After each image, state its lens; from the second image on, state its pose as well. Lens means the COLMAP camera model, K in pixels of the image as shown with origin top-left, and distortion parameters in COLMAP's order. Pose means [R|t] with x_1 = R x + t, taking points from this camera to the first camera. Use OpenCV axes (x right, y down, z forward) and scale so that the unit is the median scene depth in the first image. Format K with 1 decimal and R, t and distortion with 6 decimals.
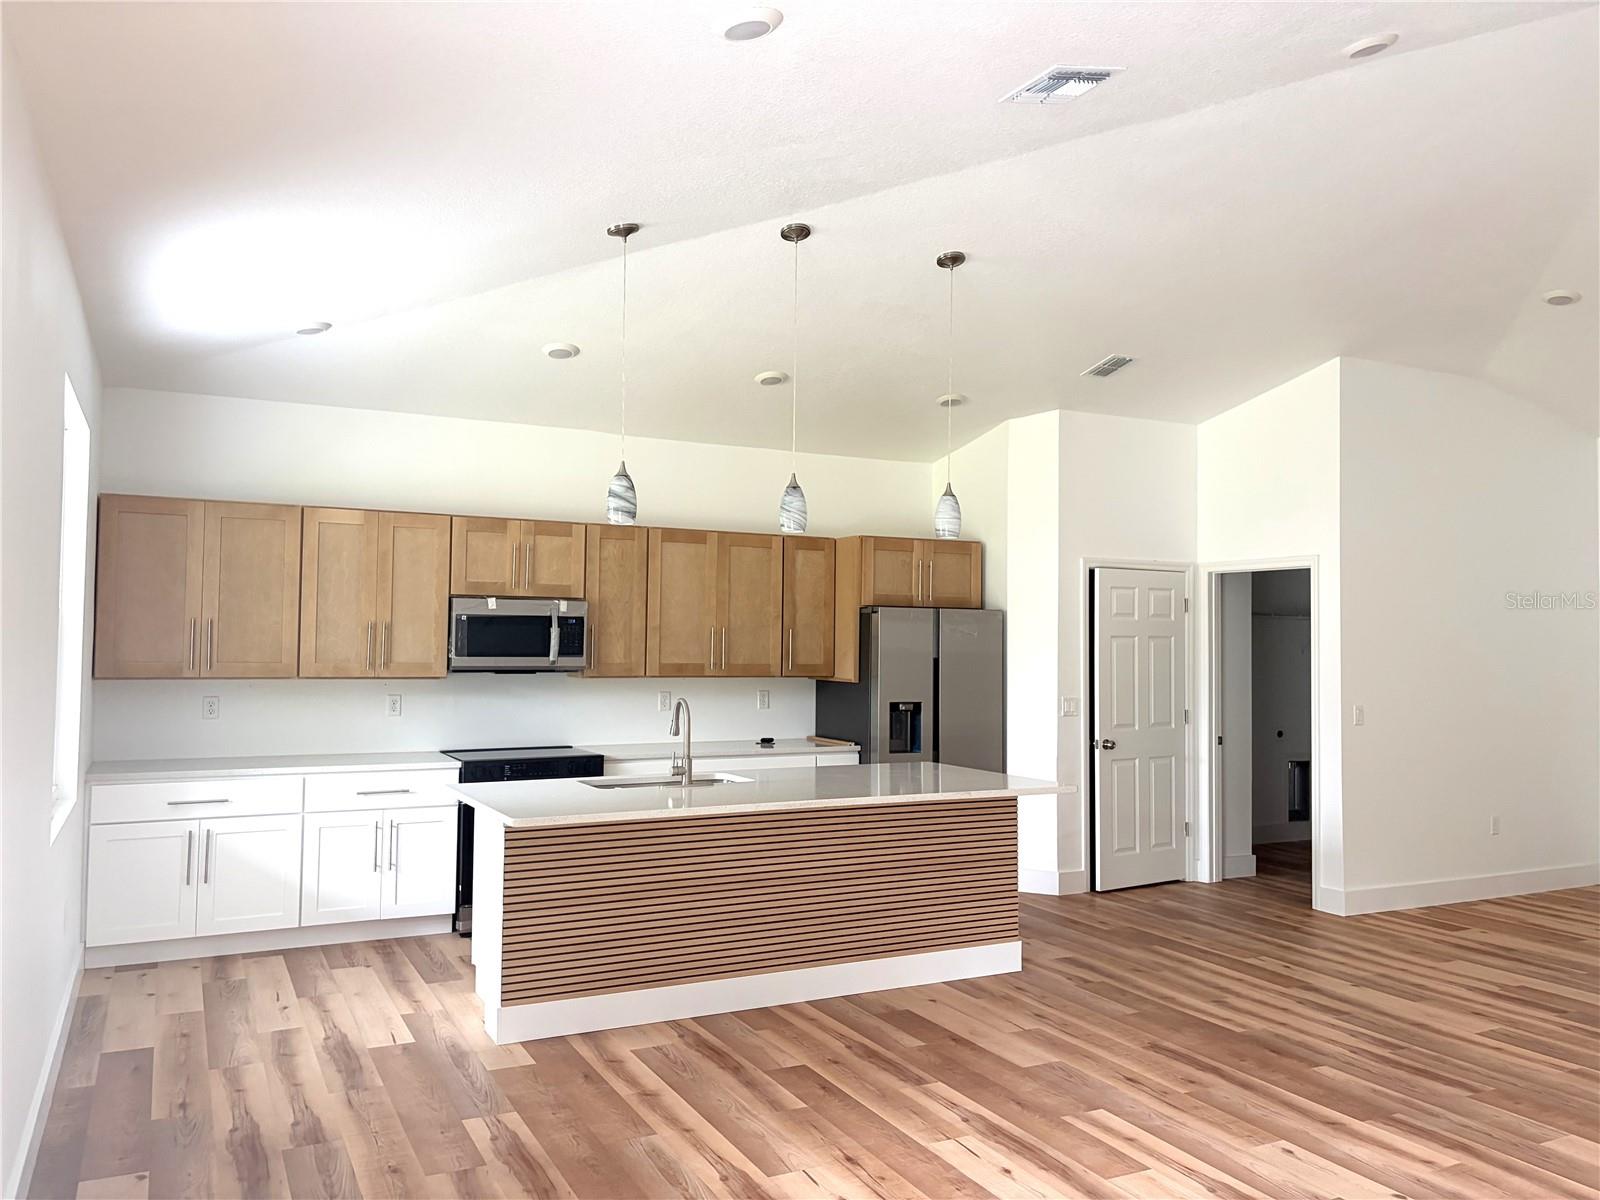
lens RADIAL K [[1211.2, 0, 795.0], [0, 1211.2, 598.9], [0, 0, 1]] dist [0.040752, -0.037510]
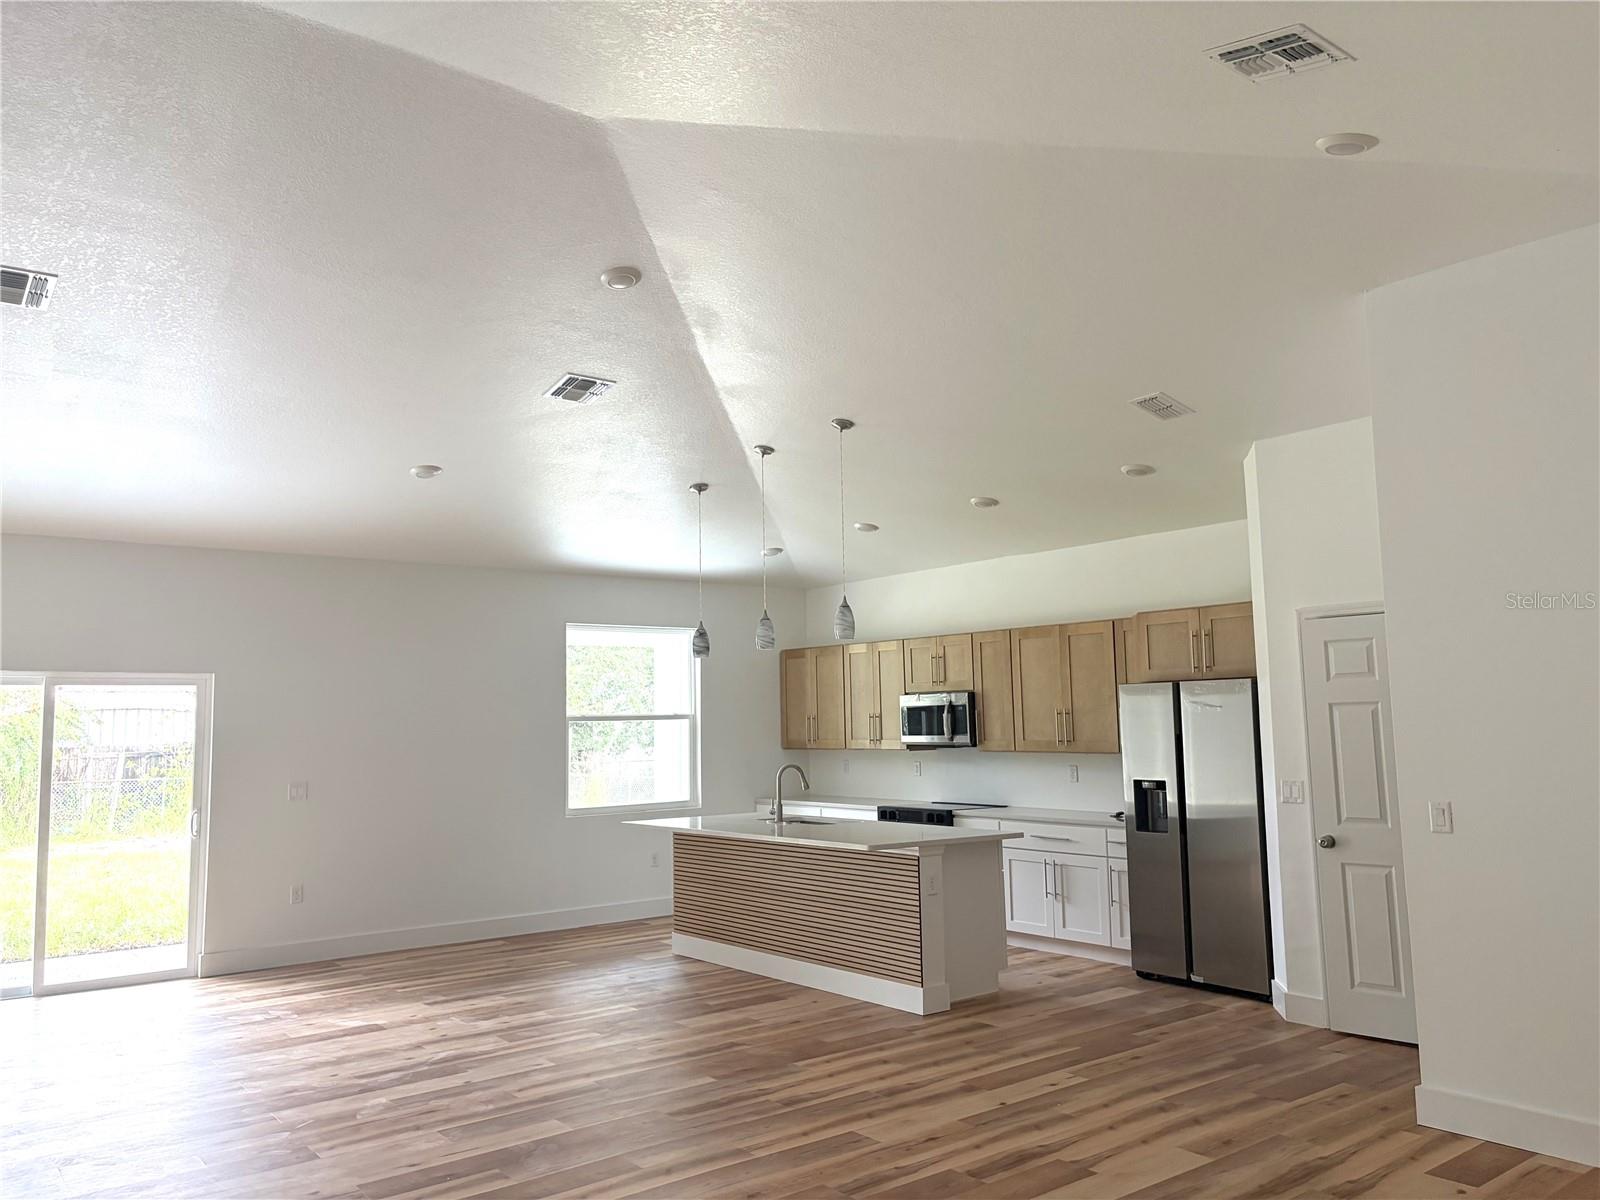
lens RADIAL K [[1211.2, 0, 794.7], [0, 1211.2, 596.7], [0, 0, 1]] dist [0.040752, -0.037510]
pose [[0.201199, -0.115683, -0.972695, 1.053372], [0.056413, 0.992722, -0.106396, 0.027478], [0.977925, -0.033466, 0.206261, 0.541881]]
